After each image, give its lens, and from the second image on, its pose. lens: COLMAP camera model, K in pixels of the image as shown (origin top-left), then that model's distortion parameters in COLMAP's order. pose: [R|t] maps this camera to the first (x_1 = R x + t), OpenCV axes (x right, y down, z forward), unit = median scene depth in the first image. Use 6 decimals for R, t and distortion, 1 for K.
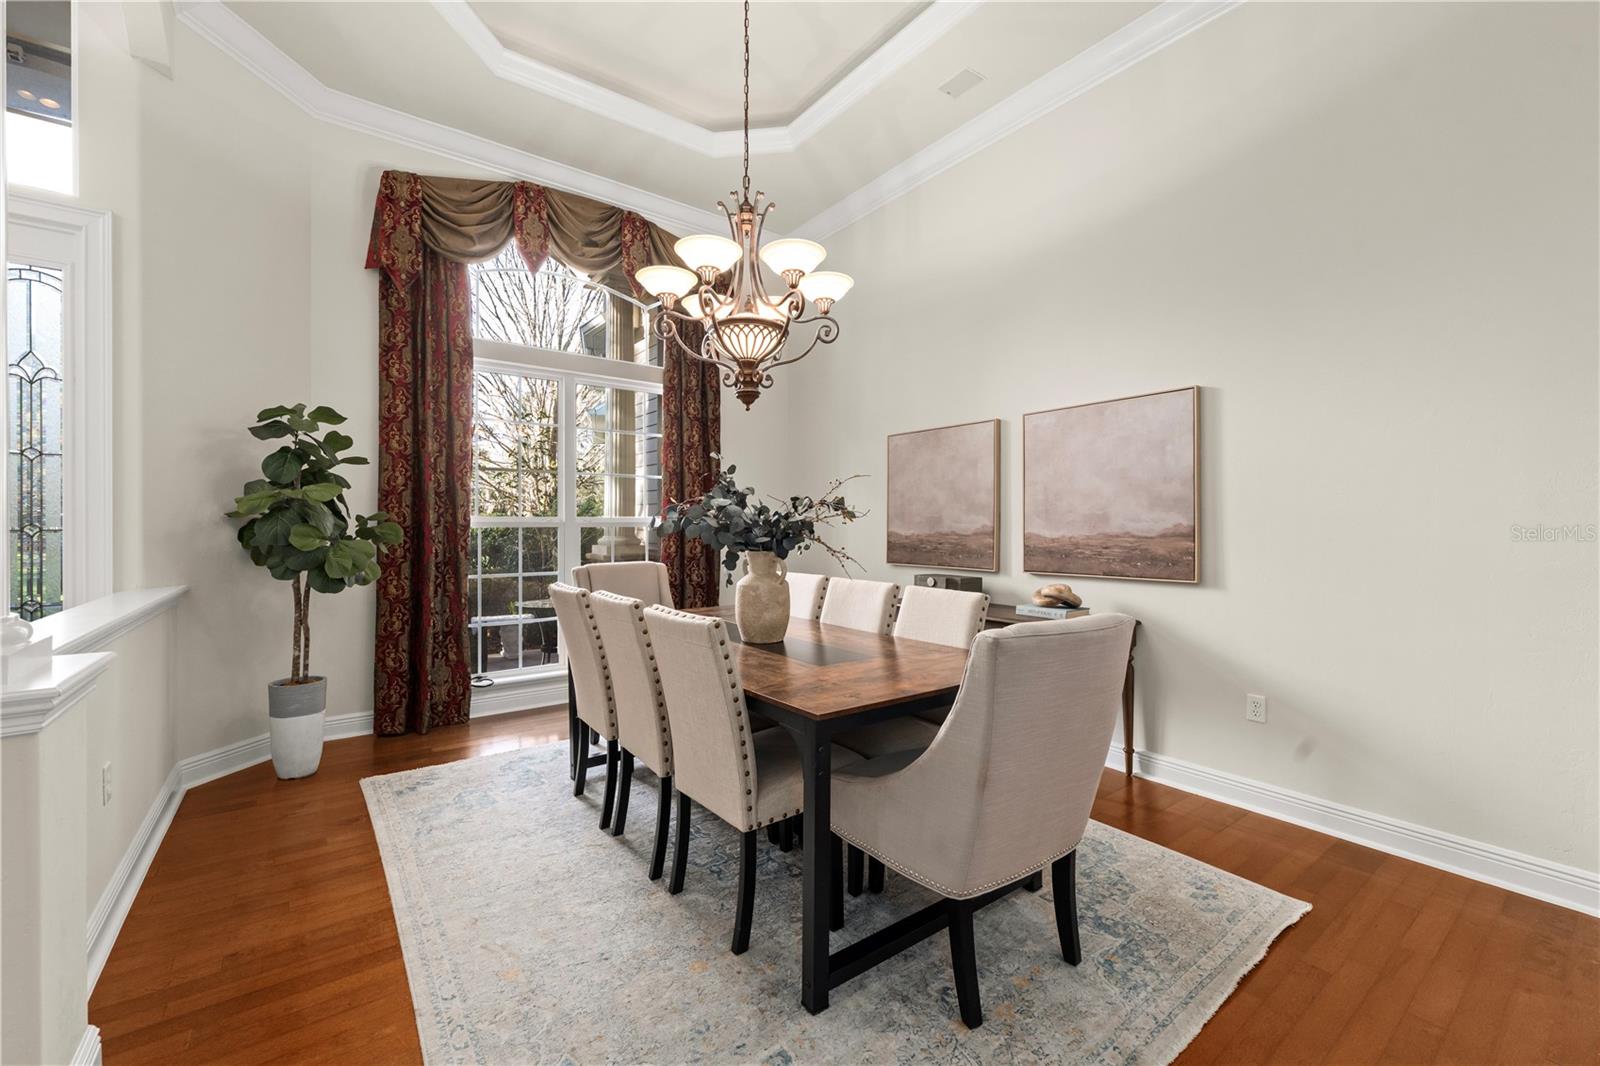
lens RADIAL K [[650.8, 0, 799.6], [0, 650.8, 525.0], [0, 0, 1]] dist [-0.001820, -0.000184]
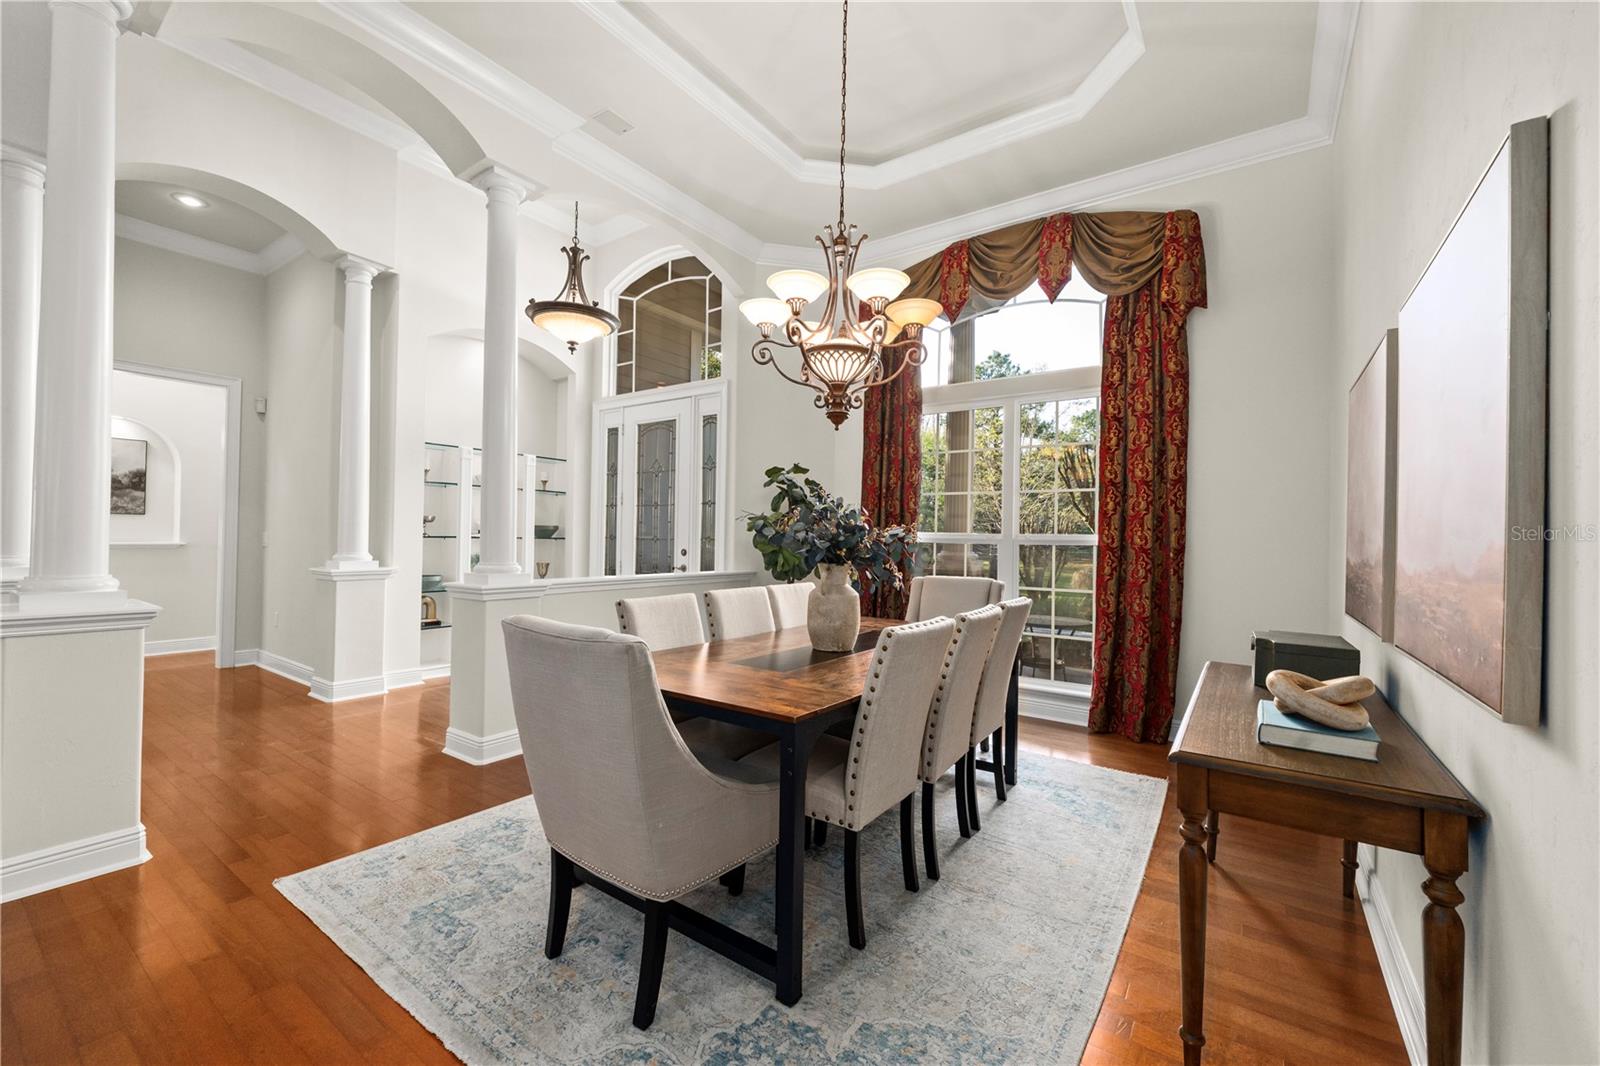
lens RADIAL K [[639.1, 0, 800.0], [0, 639.1, 533.0], [0, 0, 1]] dist [-0.000710, -0.000043]
pose [[0.310687, -0.003625, -0.950505, 0.888792], [-0.017488, 0.999802, -0.009529, 0.003645], [0.950351, 0.019583, 0.310562, 0.619252]]
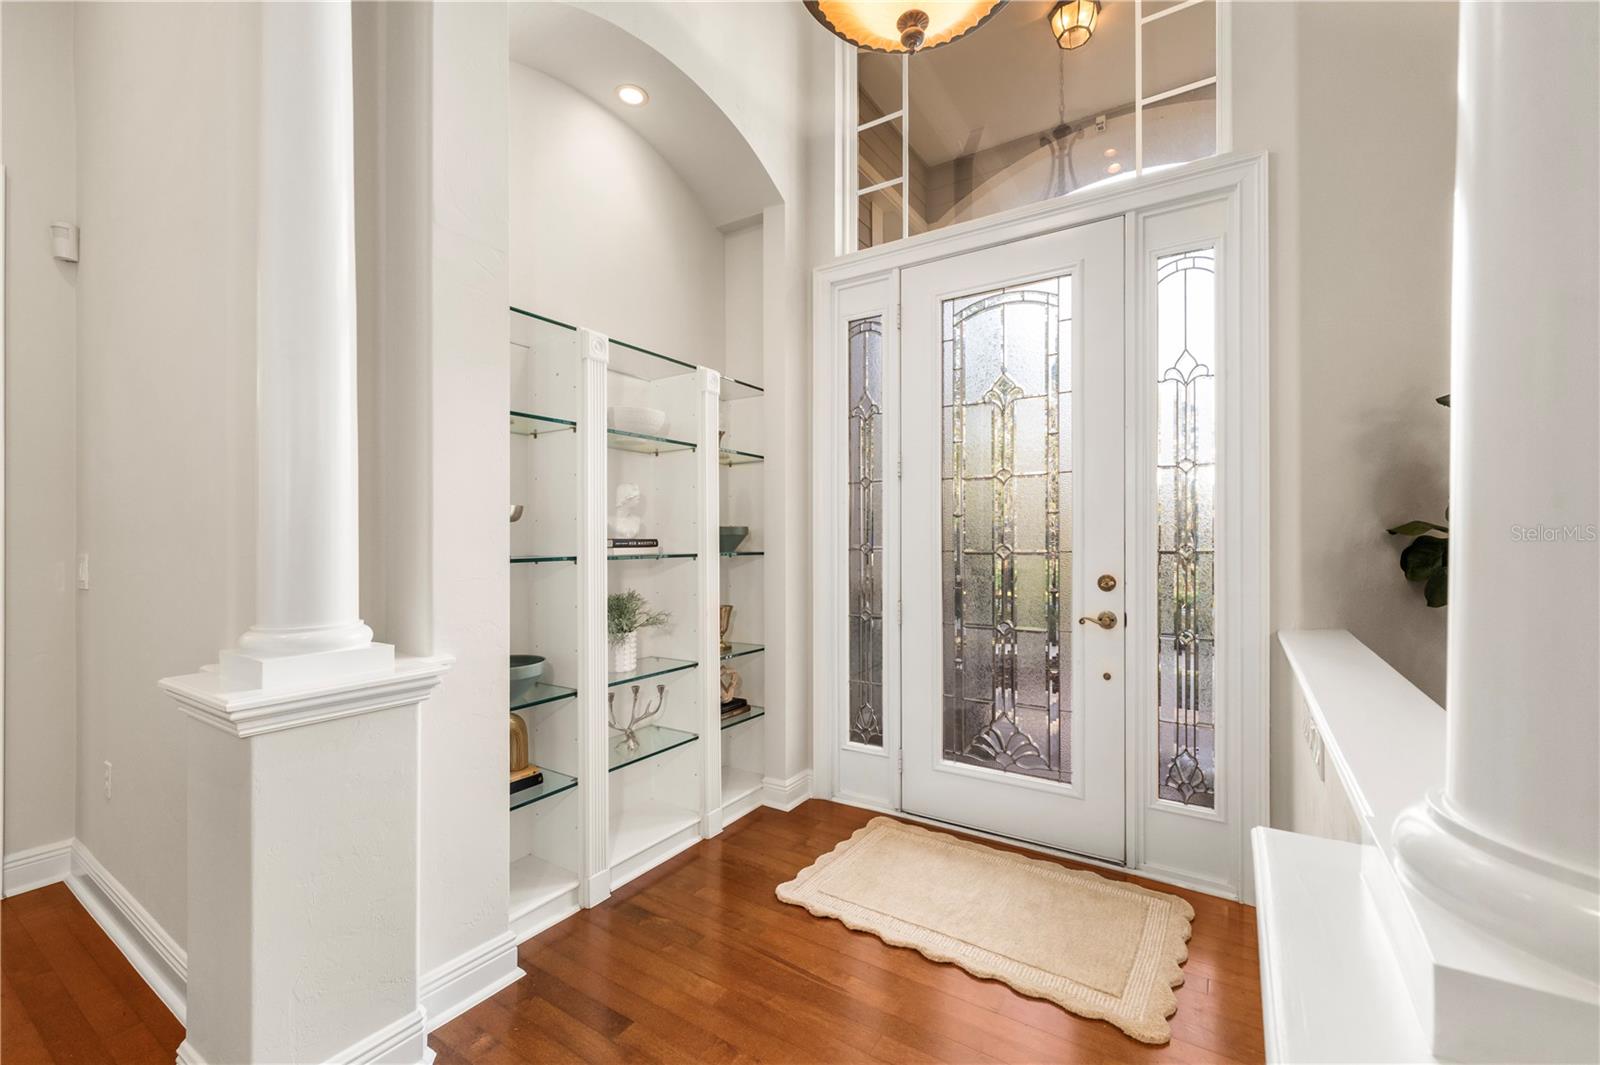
lens RADIAL K [[651.6, 0, 804.7], [0, 651.6, 552.9], [0, 0, 1]] dist [-0.000626, -0.000088]
pose [[0.340065, 0.021281, -0.940161, -0.509326], [0.000100, 0.999743, 0.022666, -0.009757], [0.940402, -0.007802, 0.339976, 0.201802]]
